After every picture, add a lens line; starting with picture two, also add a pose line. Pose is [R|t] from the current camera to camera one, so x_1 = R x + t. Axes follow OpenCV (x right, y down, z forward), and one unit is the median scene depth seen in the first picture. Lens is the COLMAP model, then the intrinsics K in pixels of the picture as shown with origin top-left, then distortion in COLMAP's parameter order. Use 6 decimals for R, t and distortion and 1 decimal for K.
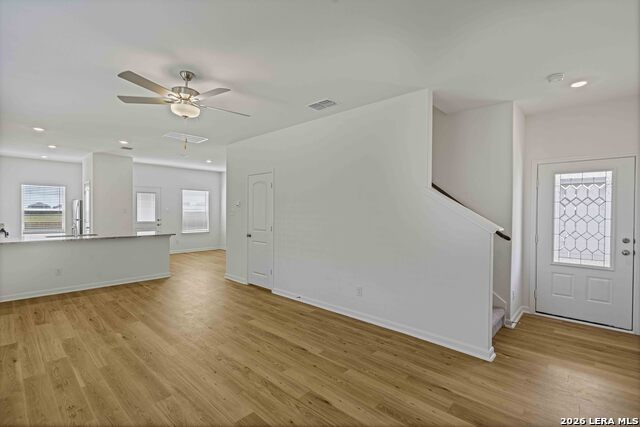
lens RADIAL K [[295.7, 0, 319.7], [0, 295.7, 212.3], [0, 0, 1]] dist [-0.005928, -0.000077]
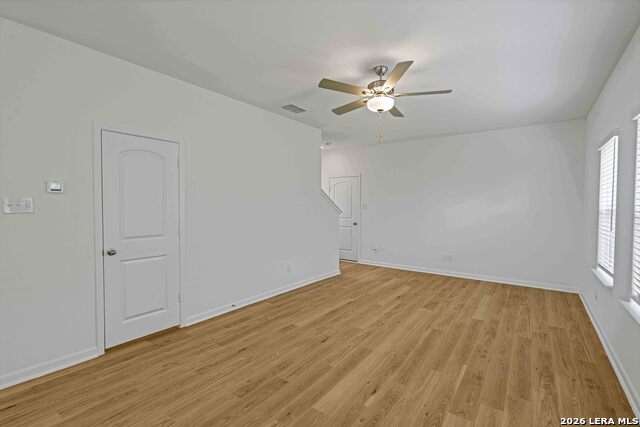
lens RADIAL K [[295.7, 0, 320.5], [0, 295.7, 213.4], [0, 0, 1]] dist [-0.005928, -0.000077]
pose [[-0.118646, -0.037770, 0.992218, -1.277124], [-0.004183, 0.999286, 0.037538, -0.012696], [-0.992928, 0.000303, -0.118720, 1.174035]]
